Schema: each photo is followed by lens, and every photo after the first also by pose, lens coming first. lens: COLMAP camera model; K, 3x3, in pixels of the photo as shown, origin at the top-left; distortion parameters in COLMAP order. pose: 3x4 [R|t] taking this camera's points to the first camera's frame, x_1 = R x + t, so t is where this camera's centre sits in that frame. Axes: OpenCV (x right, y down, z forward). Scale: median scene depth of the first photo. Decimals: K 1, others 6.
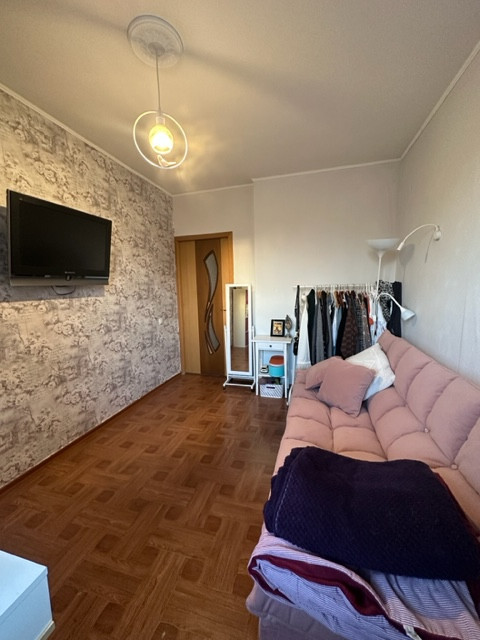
lens RADIAL K [[259.0, 0, 240.5], [0, 259.0, 319.7], [0, 0, 1]] dist [-0.002538, -0.000088]
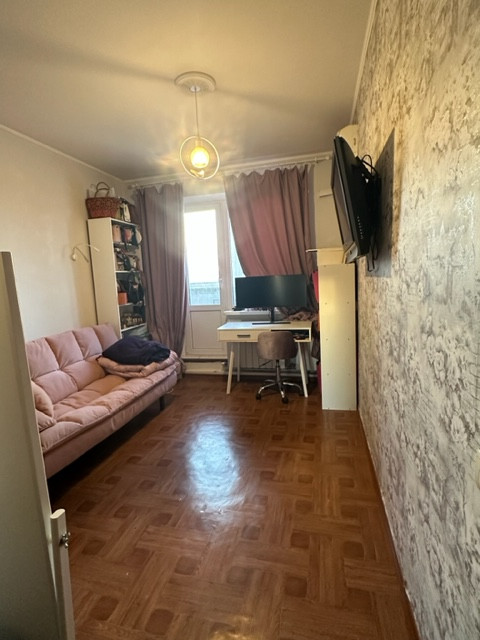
lens RADIAL K [[316.6, 0, 240.8], [0, 316.6, 319.0], [0, 0, 1]] dist [0.000227, 0.000022]
pose [[-0.997125, 0.073638, -0.017844, -0.315609], [0.066538, 0.963670, 0.258676, -0.238973], [0.036244, 0.256745, -0.965799, 2.029232]]
